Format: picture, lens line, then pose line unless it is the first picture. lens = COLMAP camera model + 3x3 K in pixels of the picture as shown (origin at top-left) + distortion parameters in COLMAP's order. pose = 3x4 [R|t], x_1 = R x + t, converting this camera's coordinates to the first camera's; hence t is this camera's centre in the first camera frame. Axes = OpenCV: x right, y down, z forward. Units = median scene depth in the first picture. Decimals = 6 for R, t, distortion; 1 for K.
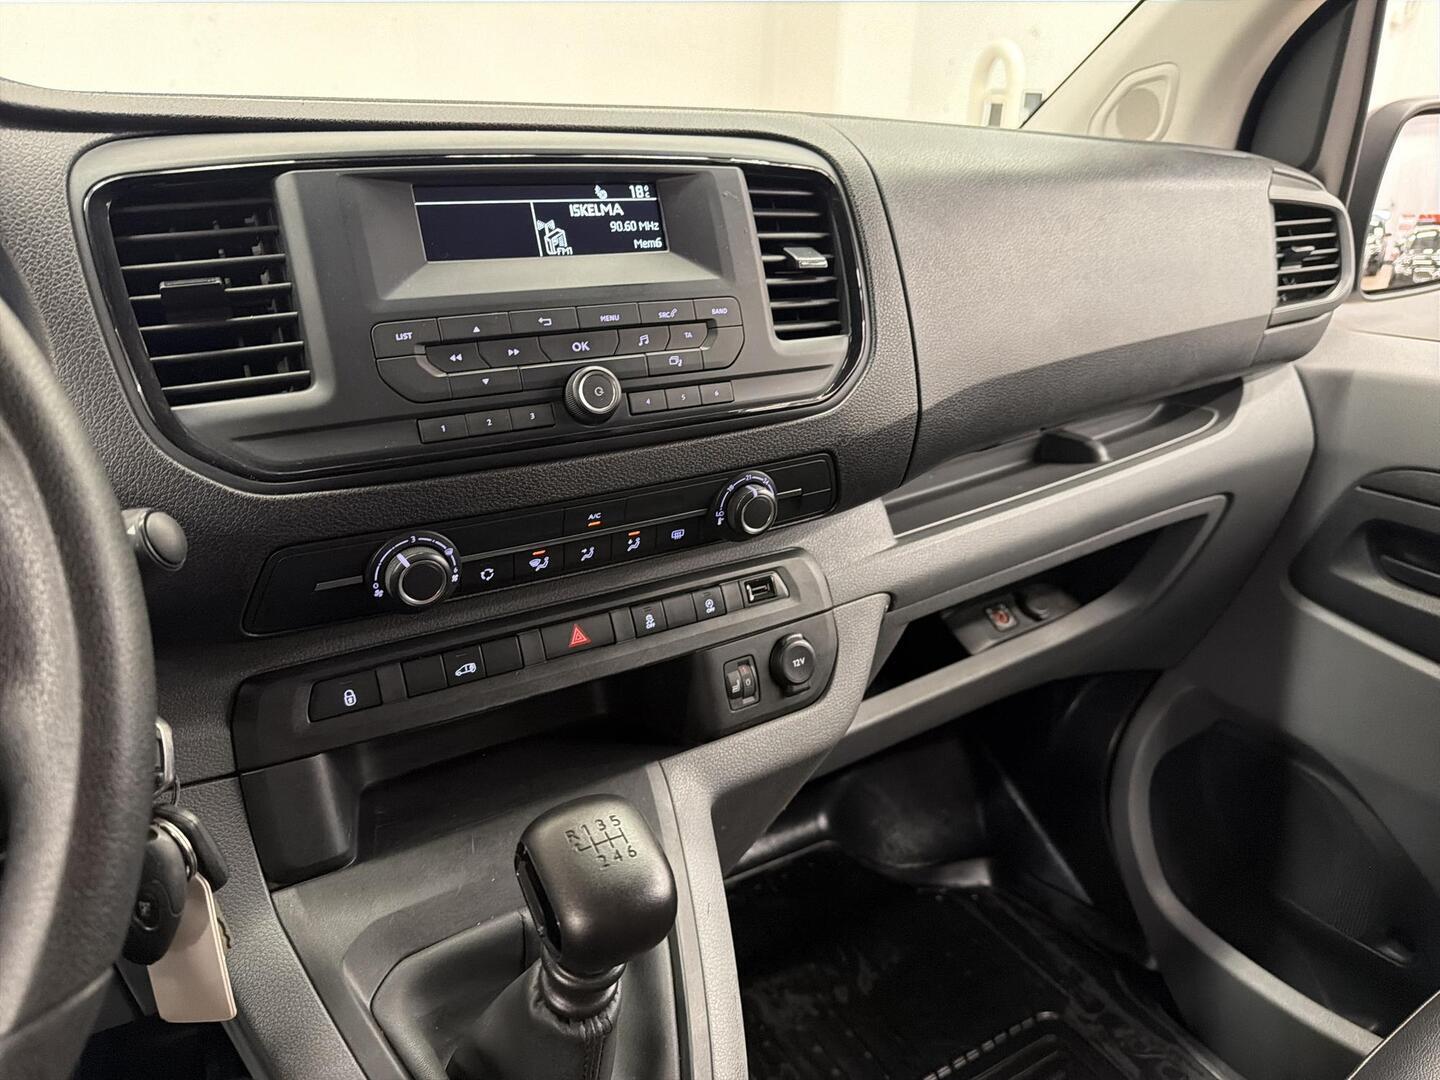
lens RADIAL K [[1011.2, 0, 713.4], [0, 1011.2, 545.6], [0, 0, 1]] dist [0.191805, -0.286519]
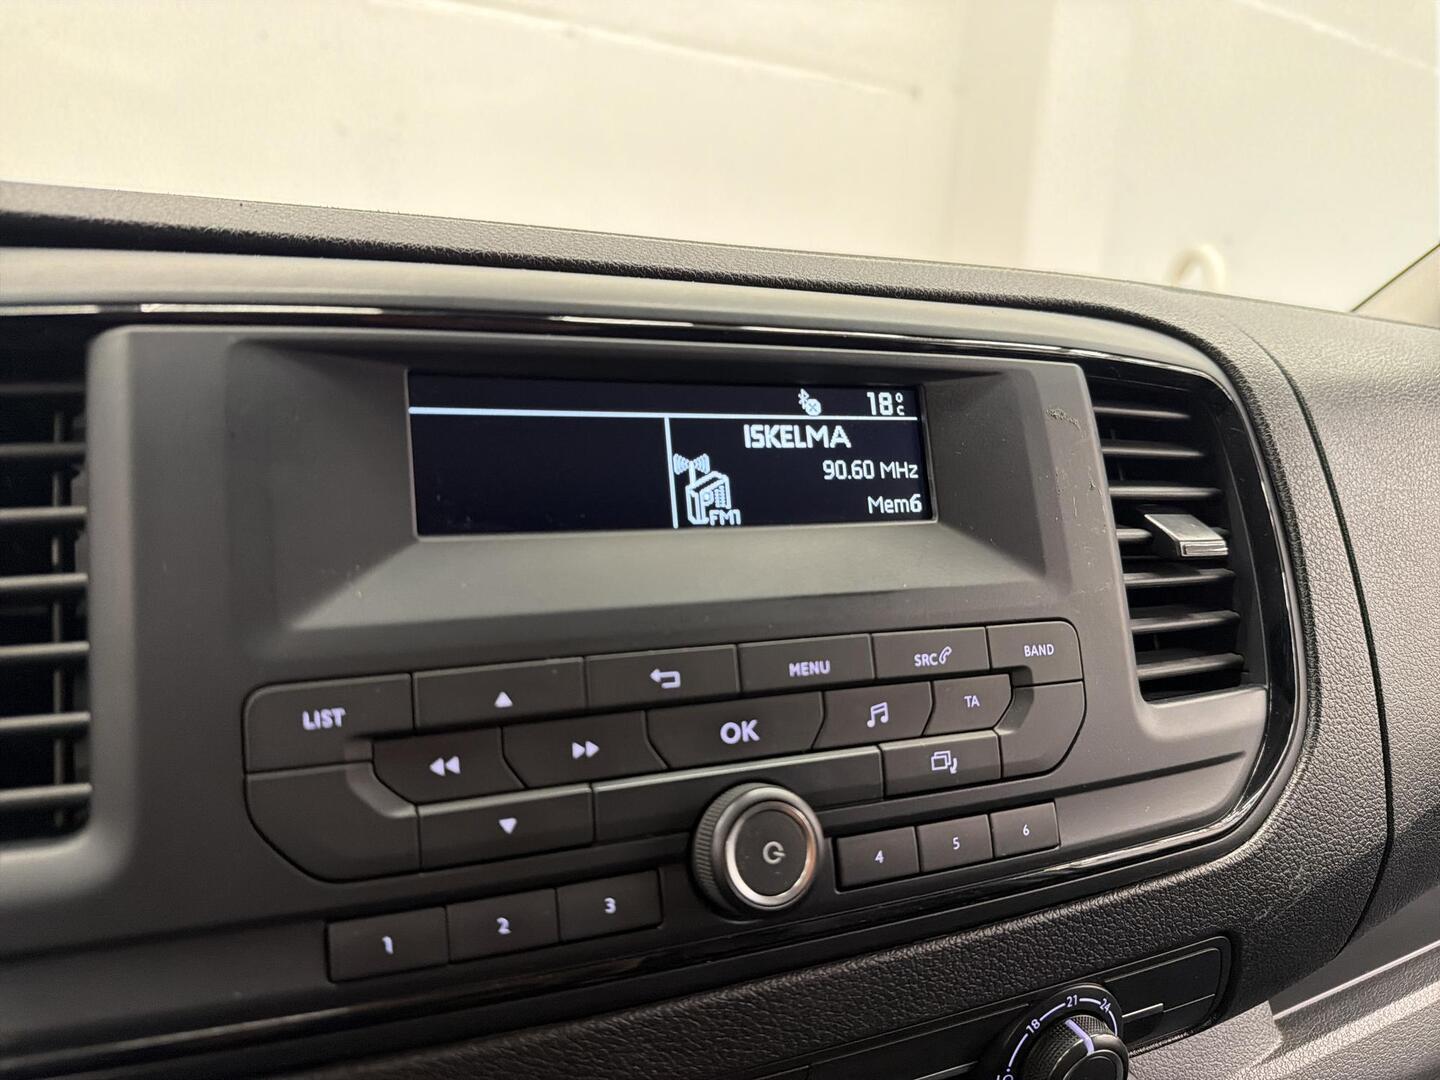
lens RADIAL K [[1011.2, 0, 713.4], [0, 1011.2, 545.6], [0, 0, 1]] dist [0.191805, -0.286519]
pose [[0.989423, 0.074051, -0.124733, -0.088267], [-0.093764, 0.982583, -0.160434, -0.192836], [0.110681, 0.170432, 0.979134, 0.530749]]
